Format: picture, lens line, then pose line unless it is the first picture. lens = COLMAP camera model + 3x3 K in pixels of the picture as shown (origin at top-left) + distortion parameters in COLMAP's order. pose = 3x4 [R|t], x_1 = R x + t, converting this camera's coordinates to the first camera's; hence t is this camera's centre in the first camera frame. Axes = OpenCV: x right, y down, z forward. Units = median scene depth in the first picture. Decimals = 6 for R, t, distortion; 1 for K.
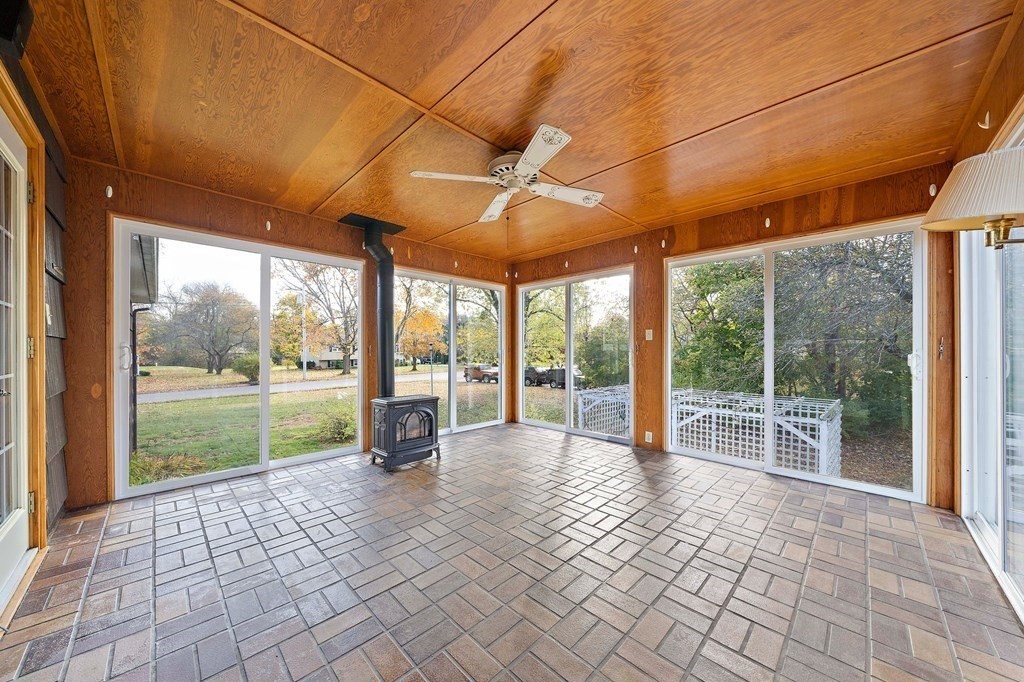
lens RADIAL K [[356.8, 0, 506.1], [0, 356.8, 339.0], [0, 0, 1]] dist [-0.005333, -0.000054]
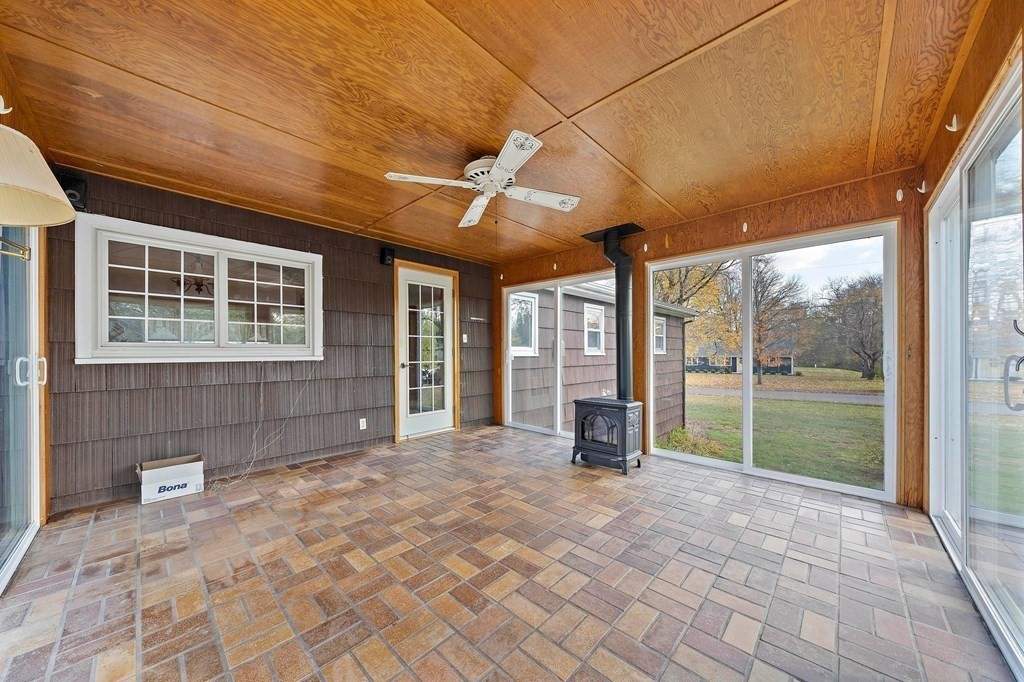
lens RADIAL K [[356.8, 0, 506.1], [0, 356.8, 339.0], [0, 0, 1]] dist [-0.005333, -0.000054]
pose [[0.026418, -0.036386, -0.998989, 0.603204], [0.030378, 0.998905, -0.035580, 0.017381], [0.999189, -0.029407, 0.027494, 0.597683]]
